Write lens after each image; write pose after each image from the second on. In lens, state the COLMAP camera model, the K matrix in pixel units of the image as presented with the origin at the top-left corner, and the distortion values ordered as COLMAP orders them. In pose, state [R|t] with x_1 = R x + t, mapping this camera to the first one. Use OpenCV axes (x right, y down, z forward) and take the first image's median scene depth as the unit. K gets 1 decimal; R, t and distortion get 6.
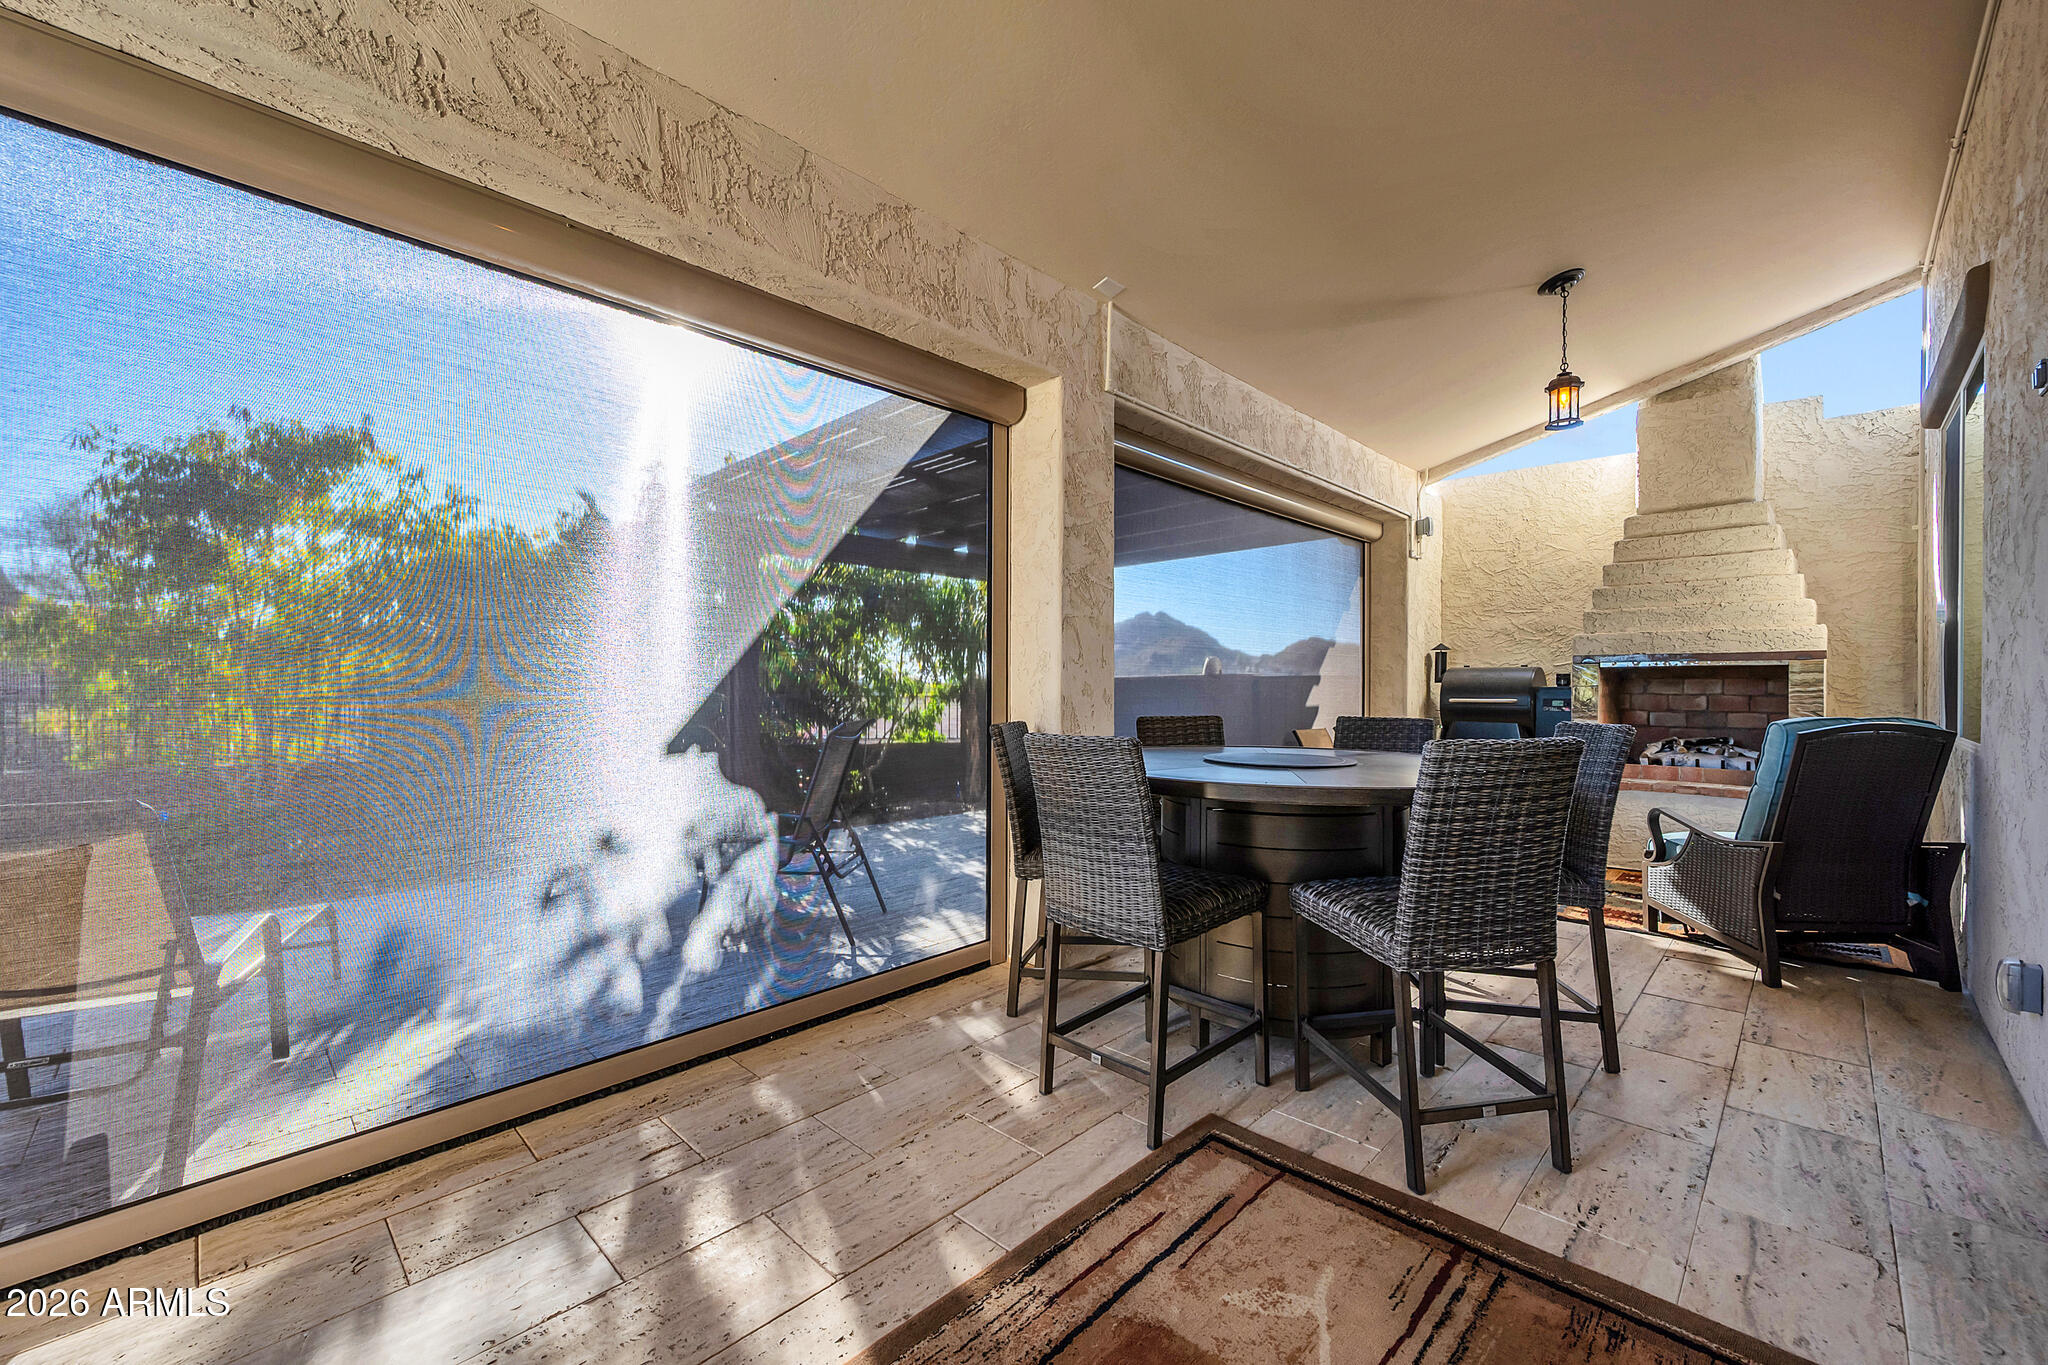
lens RADIAL K [[811.9, 0, 1026.4], [0, 811.9, 693.2], [0, 0, 1]] dist [-0.003836, 0.000831]
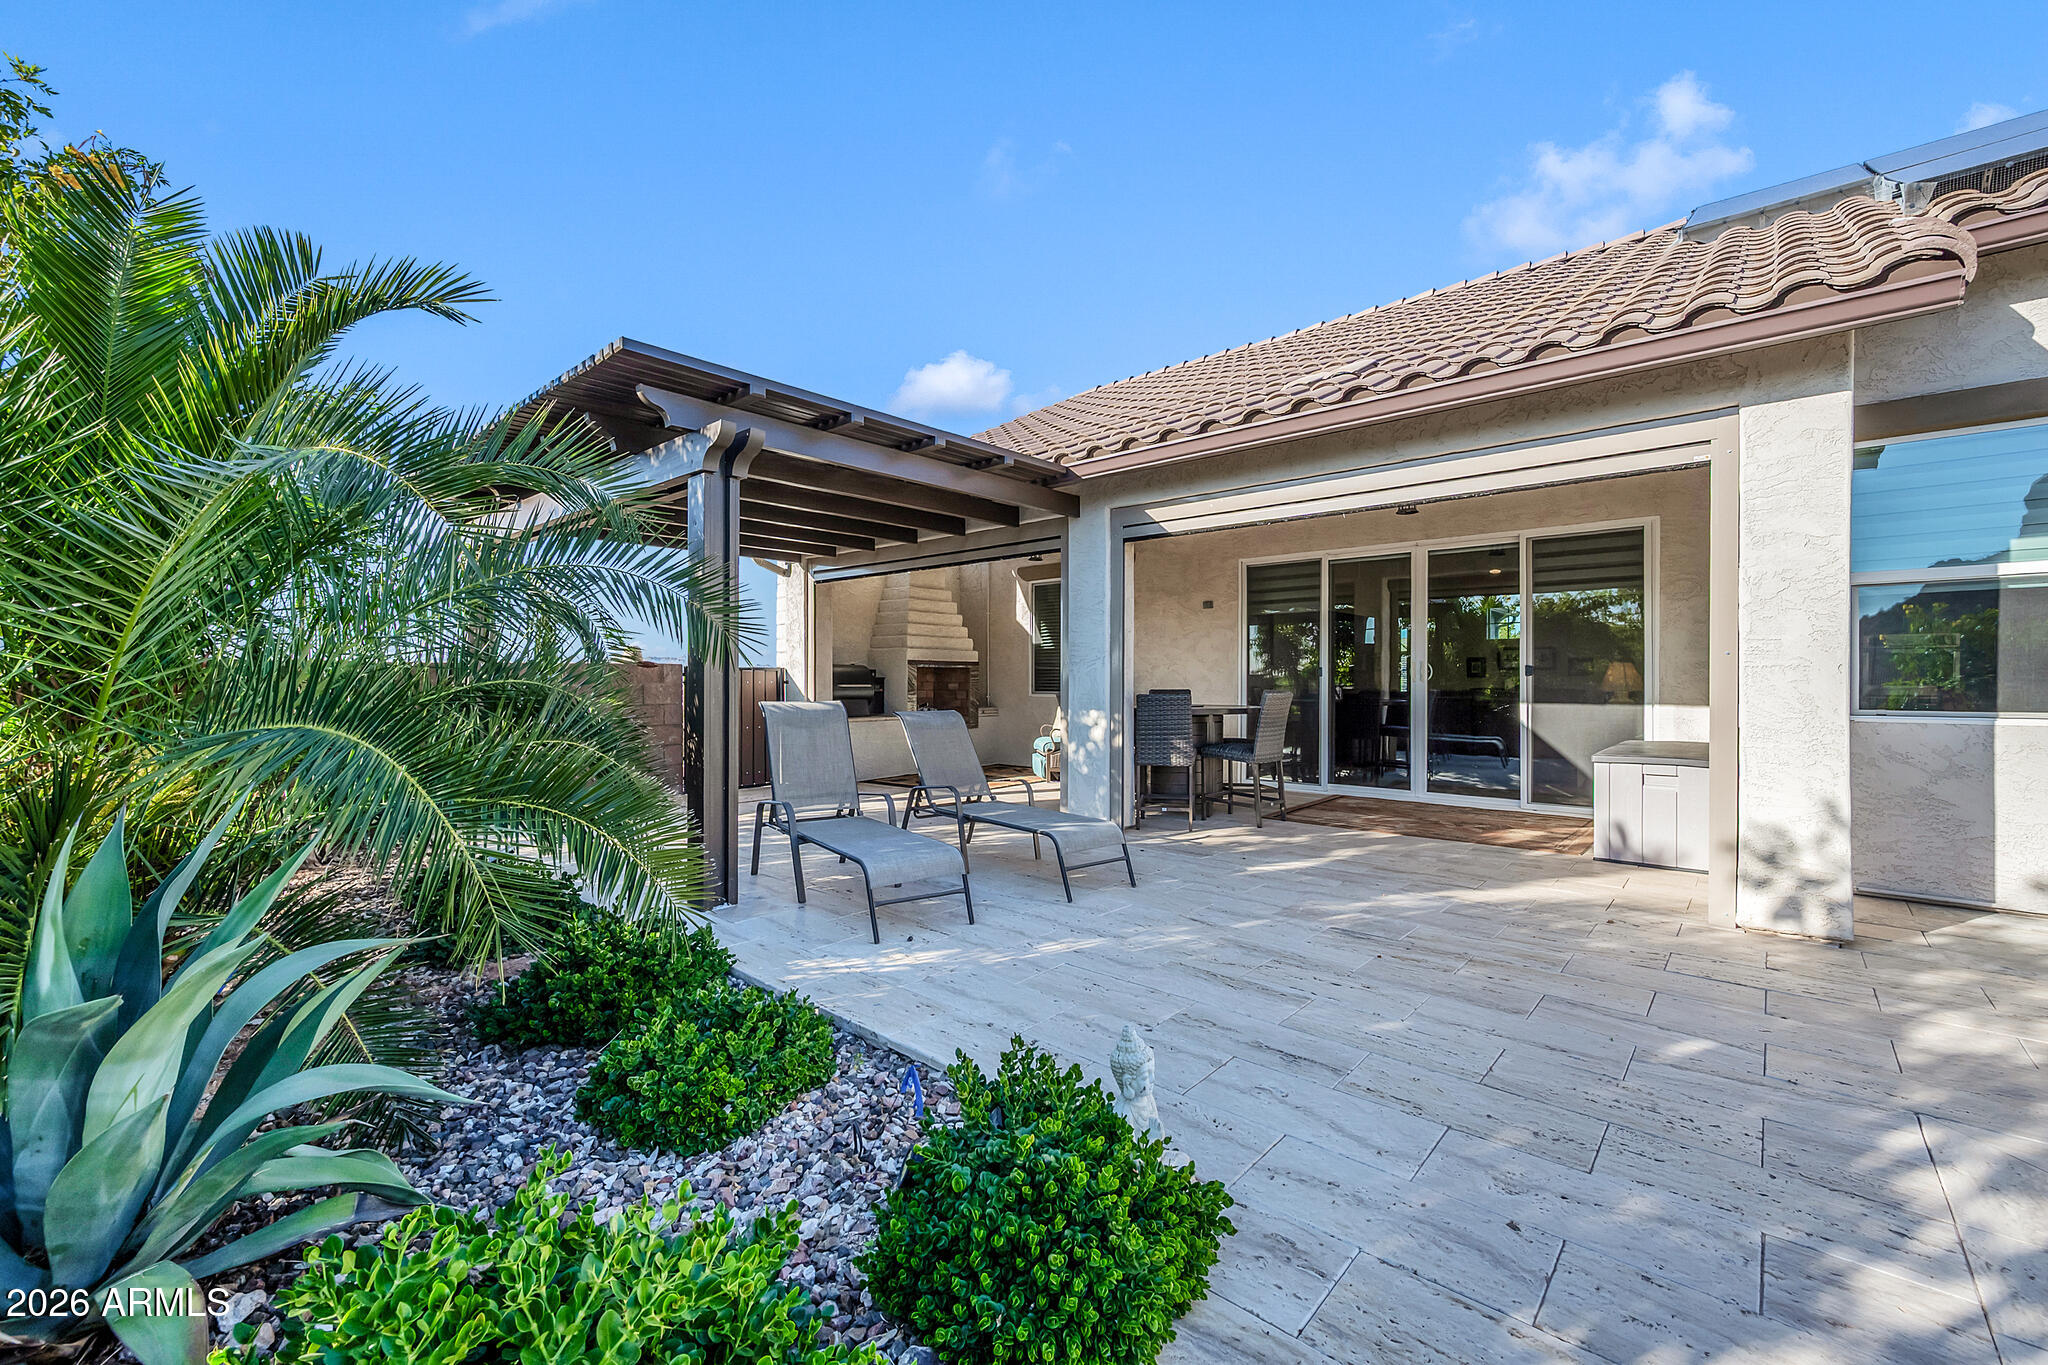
lens RADIAL K [[834.5, 0, 1023.7], [0, 834.5, 690.8], [0, 0, 1]] dist [-0.011832, -0.000024]
pose [[-0.046329, -0.010531, 0.998871, -1.569343], [0.005356, 0.999927, 0.010791, 0.003524], [-0.998912, 0.005850, -0.046269, 1.119702]]
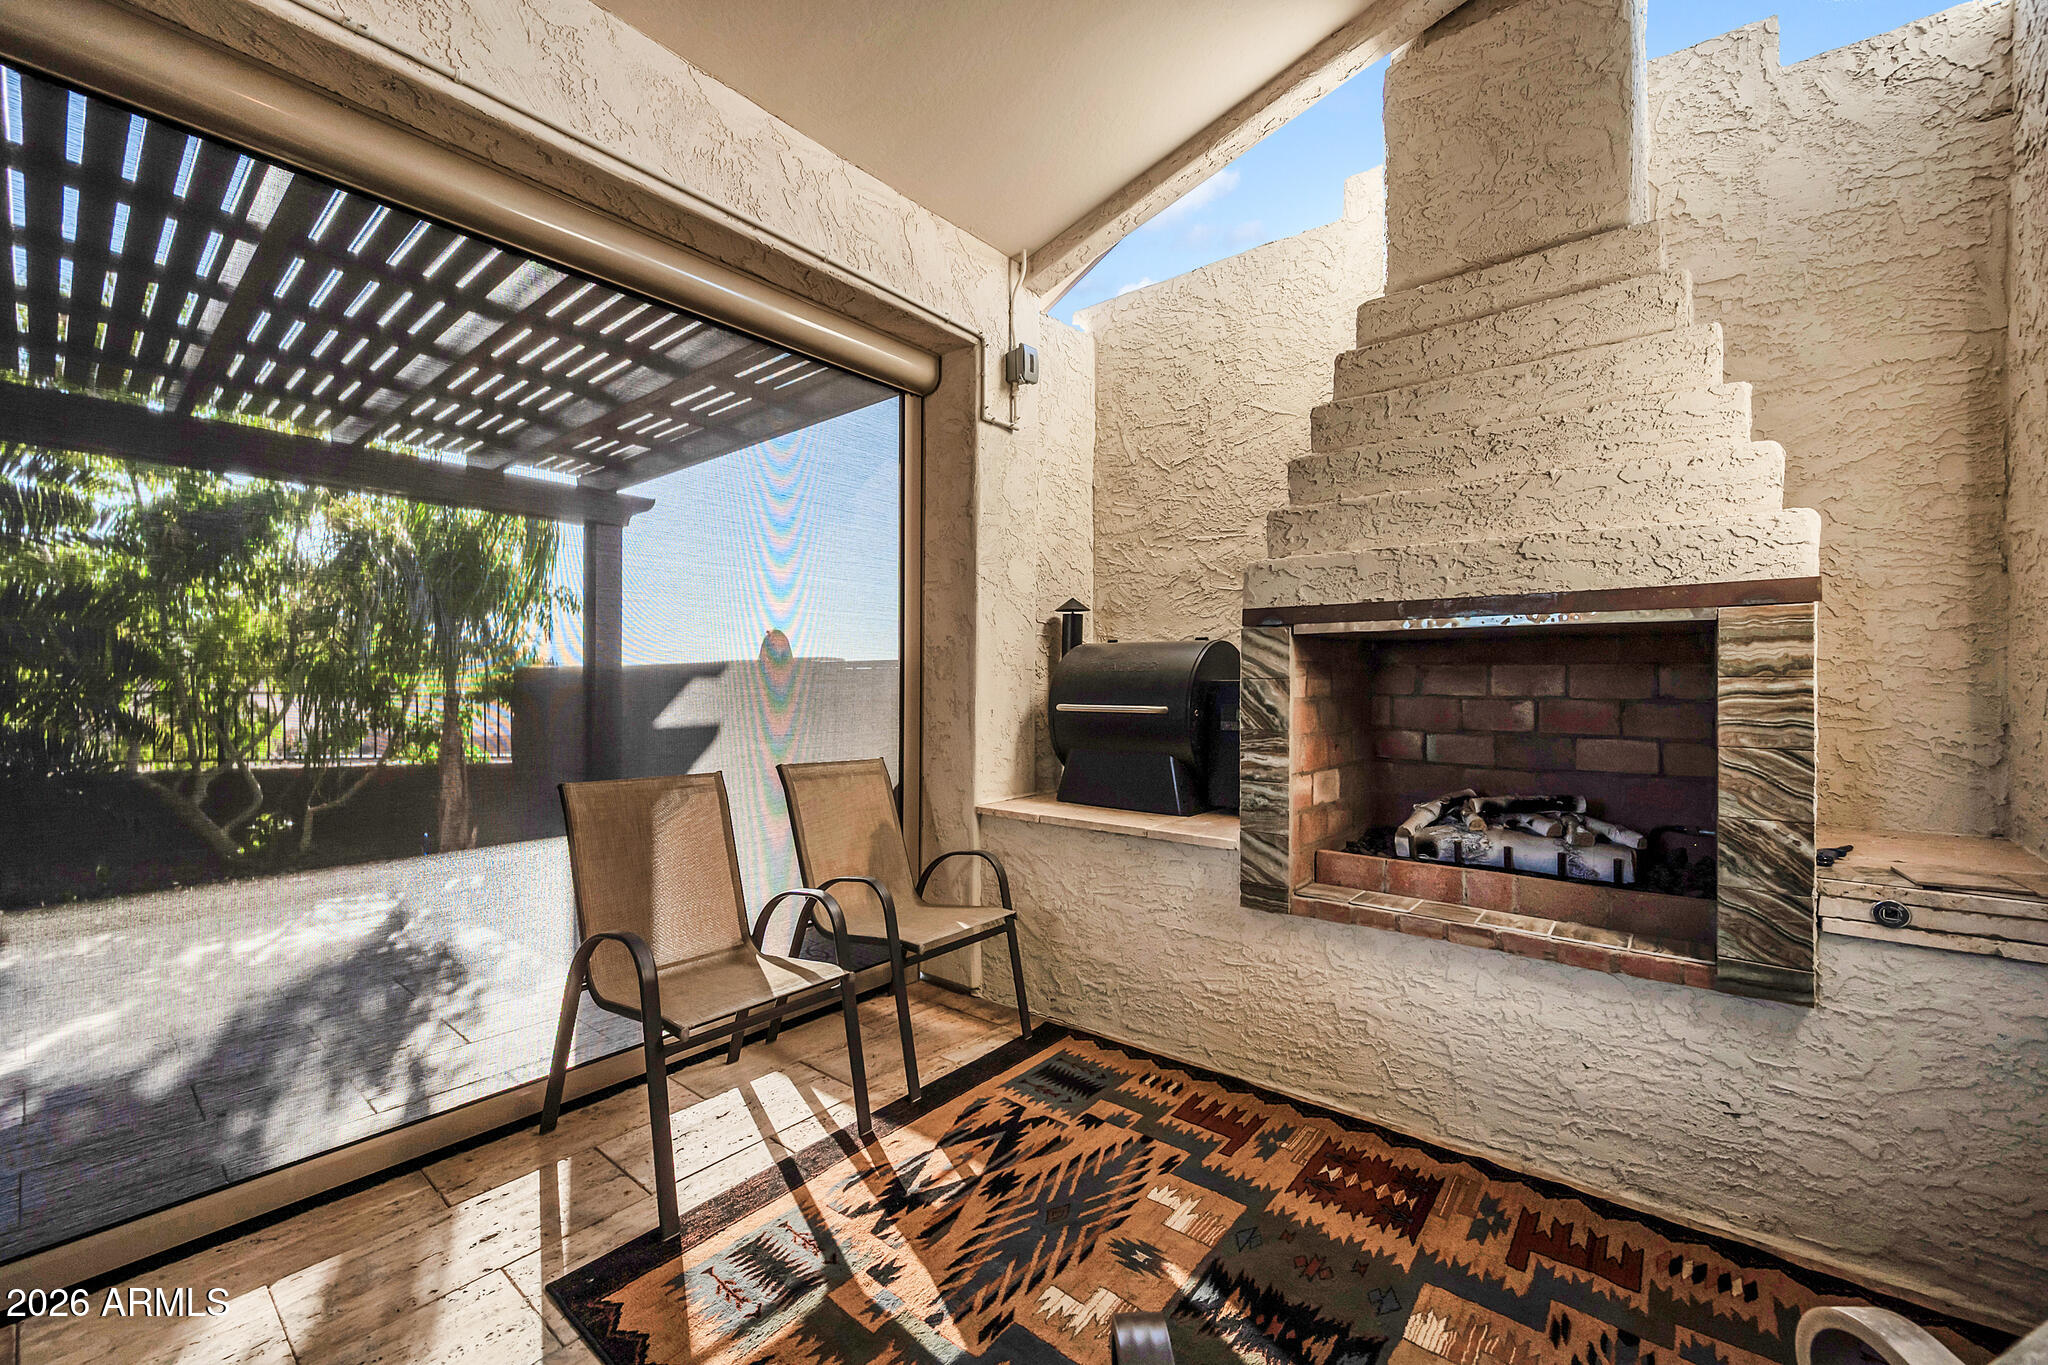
lens RADIAL K [[811.9, 0, 1017.7], [0, 811.9, 684.4], [0, 0, 1]] dist [-0.003836, 0.000831]
pose [[0.996808, 0.004763, 0.079689, 0.696237], [-0.004047, 0.999950, -0.009151, -0.001744], [-0.079728, 0.008799, 0.996778, 0.769907]]
